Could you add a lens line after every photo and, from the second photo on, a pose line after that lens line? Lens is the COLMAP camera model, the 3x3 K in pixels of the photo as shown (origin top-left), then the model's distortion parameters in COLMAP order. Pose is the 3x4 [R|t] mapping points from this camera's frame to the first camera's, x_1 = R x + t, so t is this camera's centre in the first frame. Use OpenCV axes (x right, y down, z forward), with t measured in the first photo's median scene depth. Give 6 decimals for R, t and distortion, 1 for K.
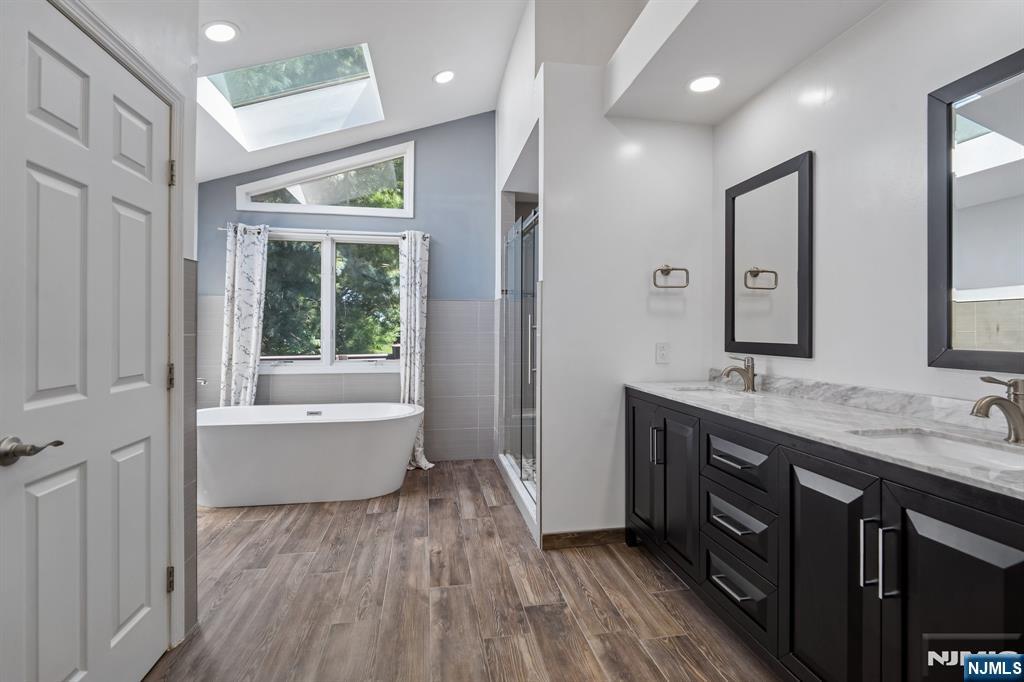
lens RADIAL K [[478.7, 0, 514.7], [0, 478.7, 329.1], [0, 0, 1]] dist [-0.008451, -0.001645]
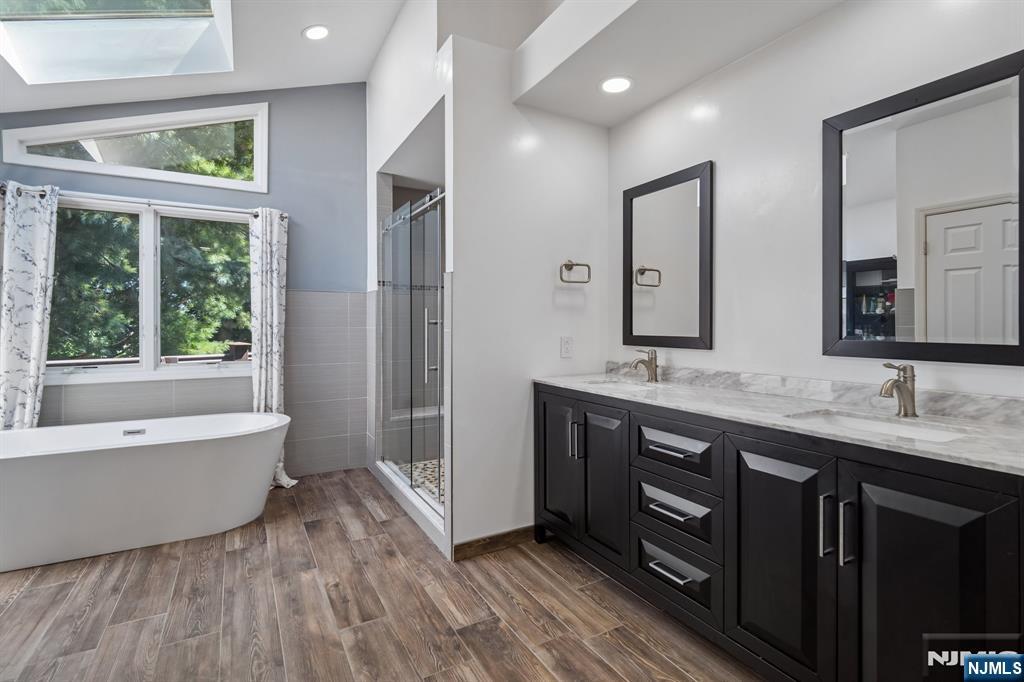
lens RADIAL K [[478.7, 0, 514.7], [0, 478.7, 329.1], [0, 0, 1]] dist [-0.008451, -0.001645]
pose [[0.943348, -0.005709, 0.331757, -0.089499], [0.002419, 0.999944, 0.010330, 0.000496], [-0.331797, -0.008942, 0.943308, 0.059099]]
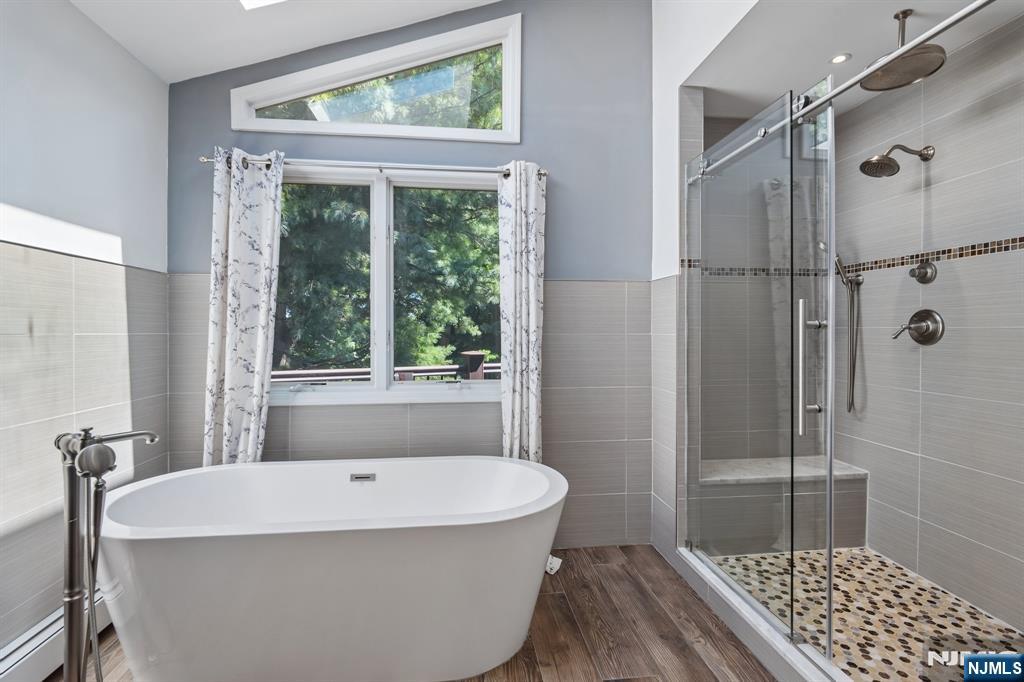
lens RADIAL K [[484.0, 0, 511.3], [0, 484.0, 335.0], [0, 0, 1]] dist [-0.000399, -0.016569]
pose [[0.997759, -0.002484, -0.066864, -0.204193], [0.003183, 0.999941, 0.010359, 0.001043], [0.066835, -0.010549, 0.997708, 0.438678]]
